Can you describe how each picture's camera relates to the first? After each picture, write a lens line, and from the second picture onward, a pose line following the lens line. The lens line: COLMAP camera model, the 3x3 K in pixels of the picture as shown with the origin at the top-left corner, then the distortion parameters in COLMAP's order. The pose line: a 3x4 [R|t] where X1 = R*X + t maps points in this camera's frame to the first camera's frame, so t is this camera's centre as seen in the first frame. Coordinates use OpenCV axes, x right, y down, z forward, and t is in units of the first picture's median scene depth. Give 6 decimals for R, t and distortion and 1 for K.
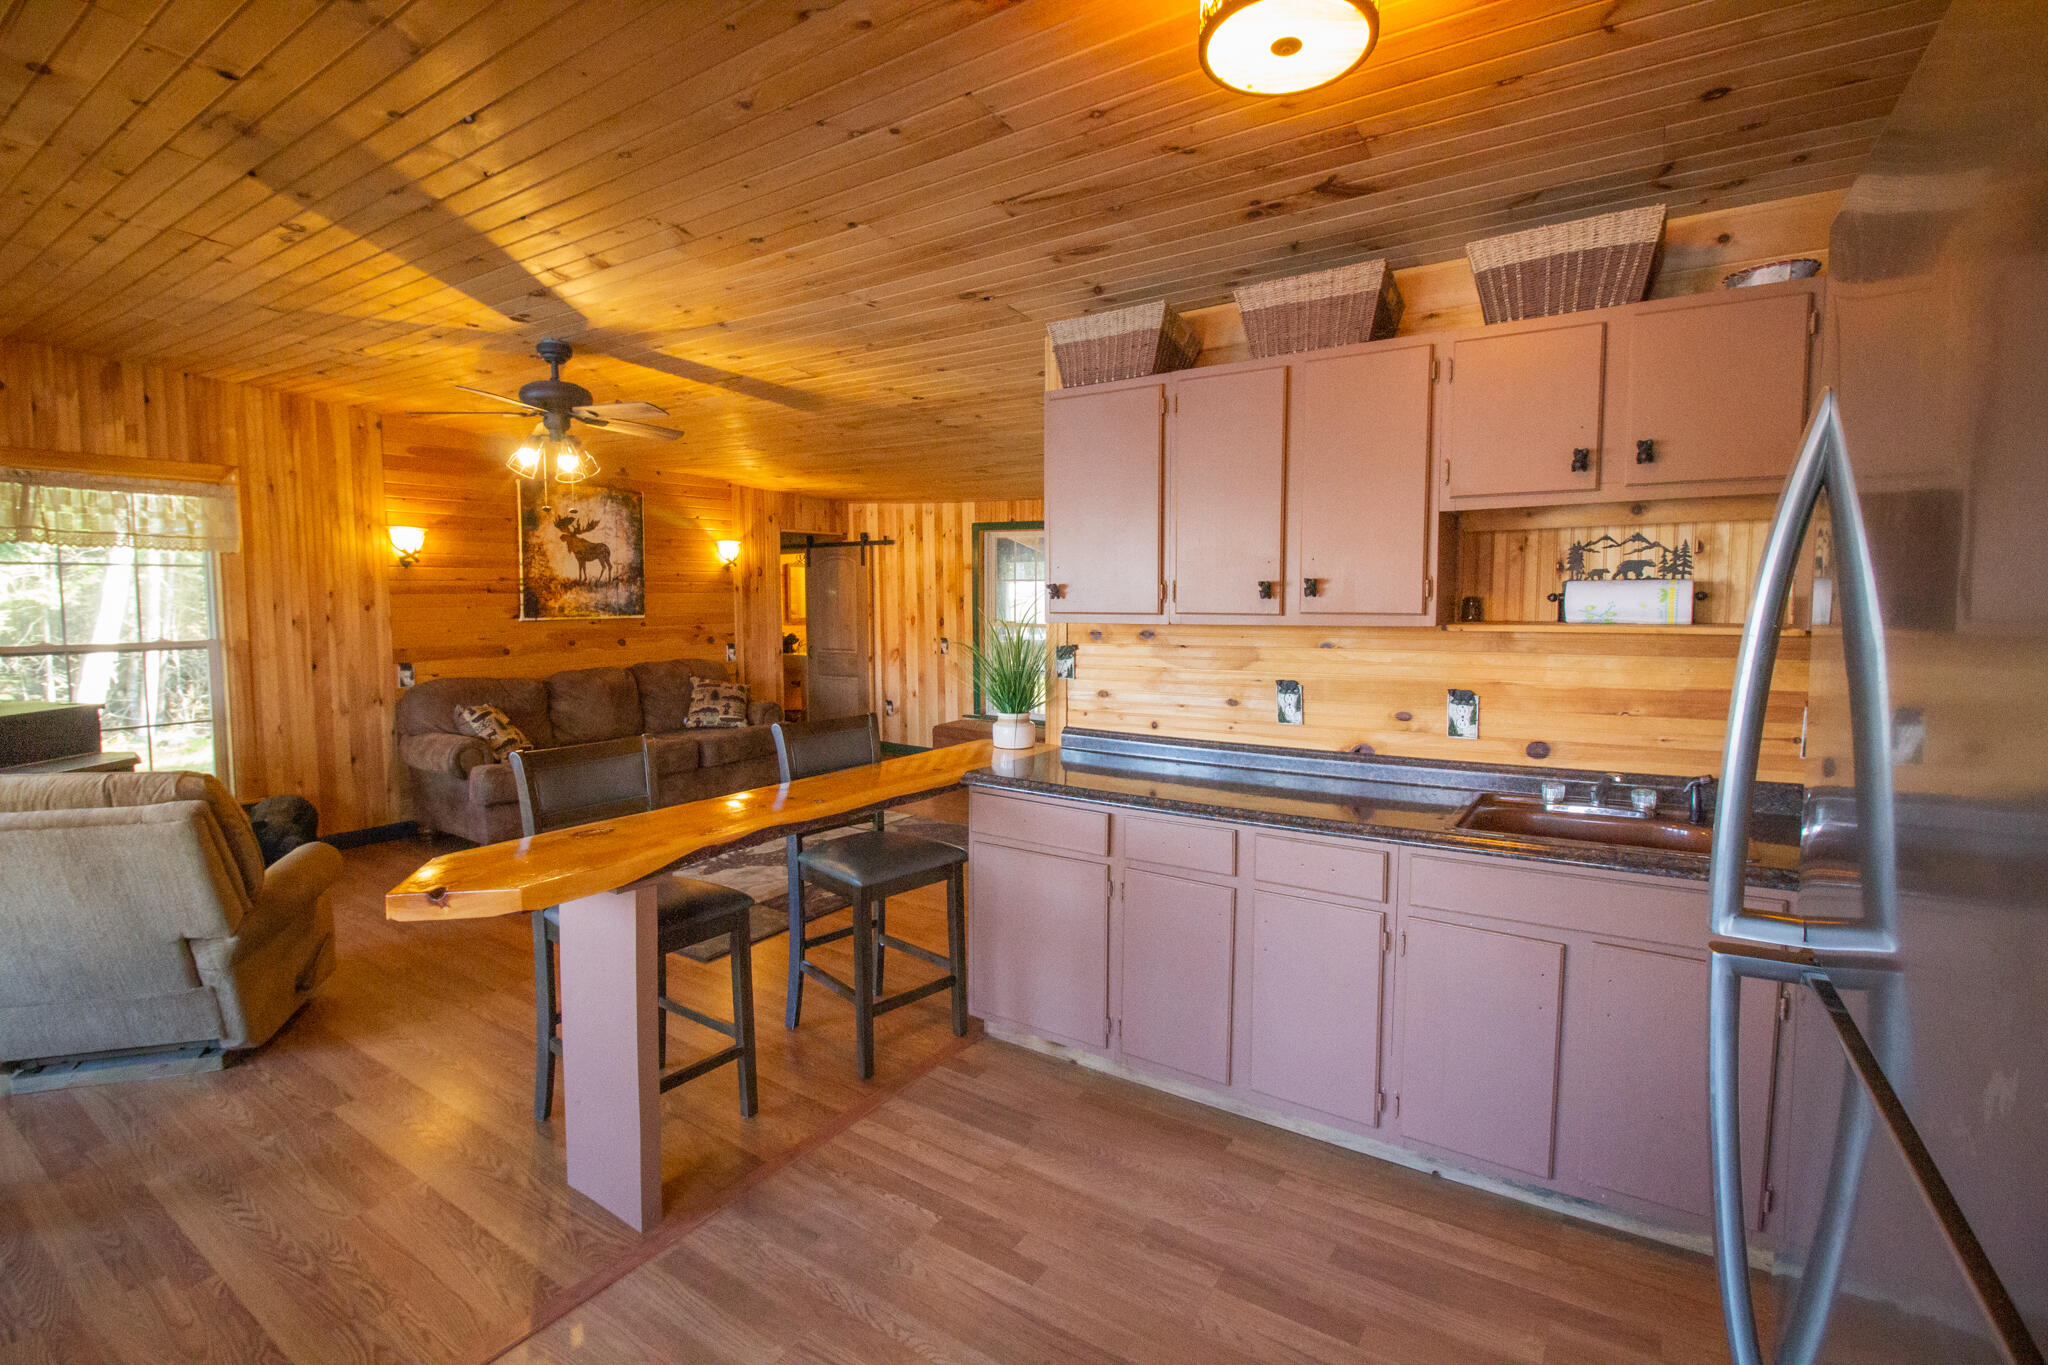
lens RADIAL K [[951.0, 0, 1018.4], [0, 951.0, 685.5], [0, 0, 1]] dist [-0.017635, -0.002976]
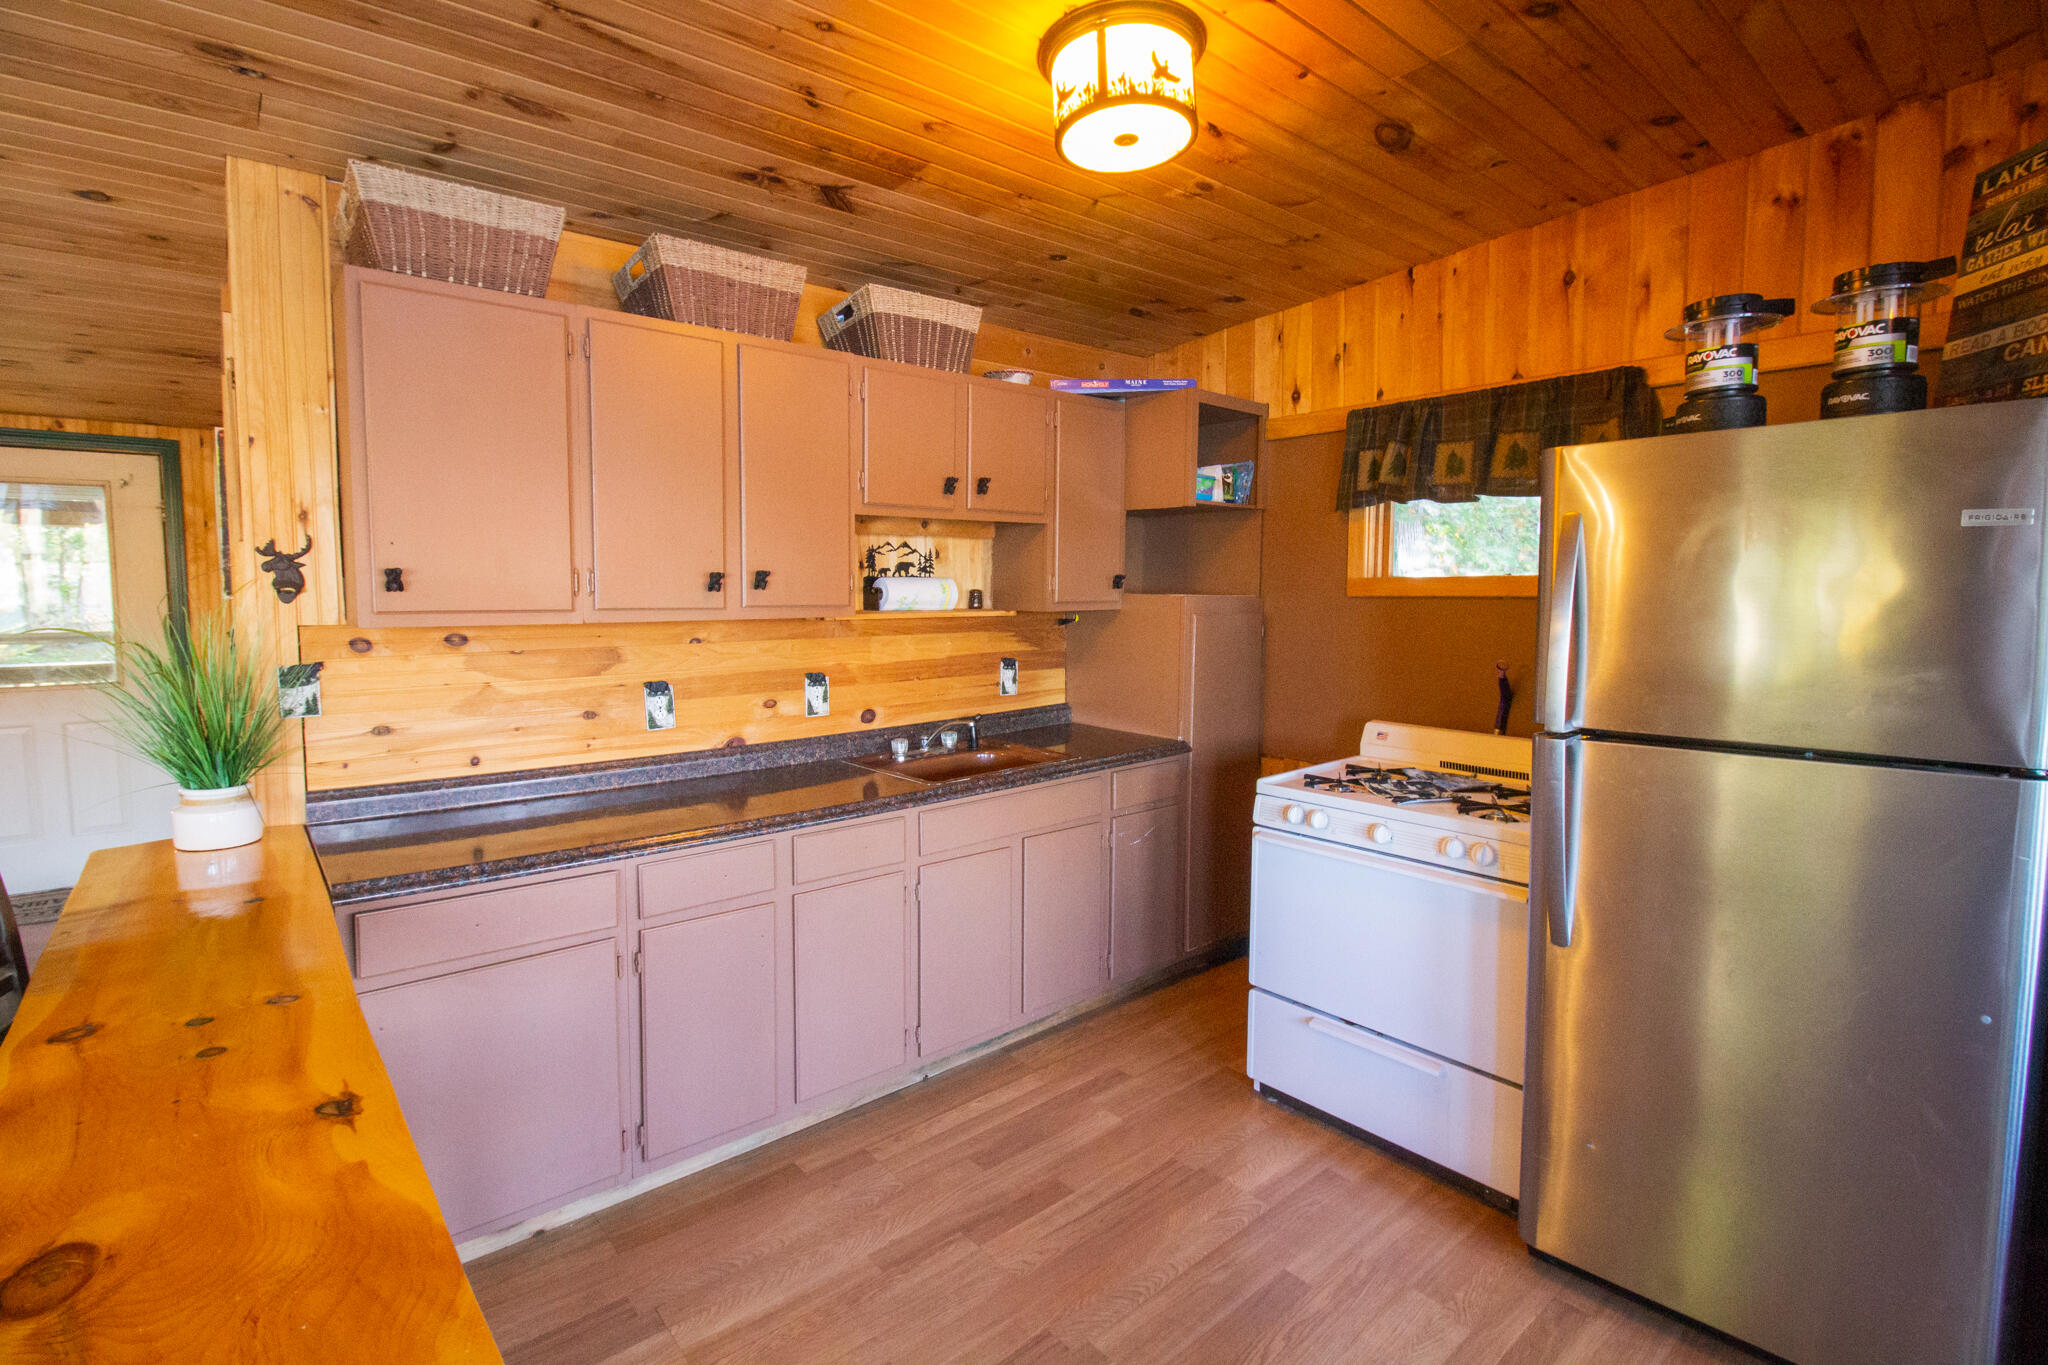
lens RADIAL K [[951.0, 0, 1028.7], [0, 951.0, 679.9], [0, 0, 1]] dist [-0.017635, -0.002976]
pose [[0.252437, -0.088011, 0.963602, -0.467743], [0.085488, 0.993989, 0.068391, -0.036268], [-0.963829, 0.065112, 0.258444, 0.400996]]
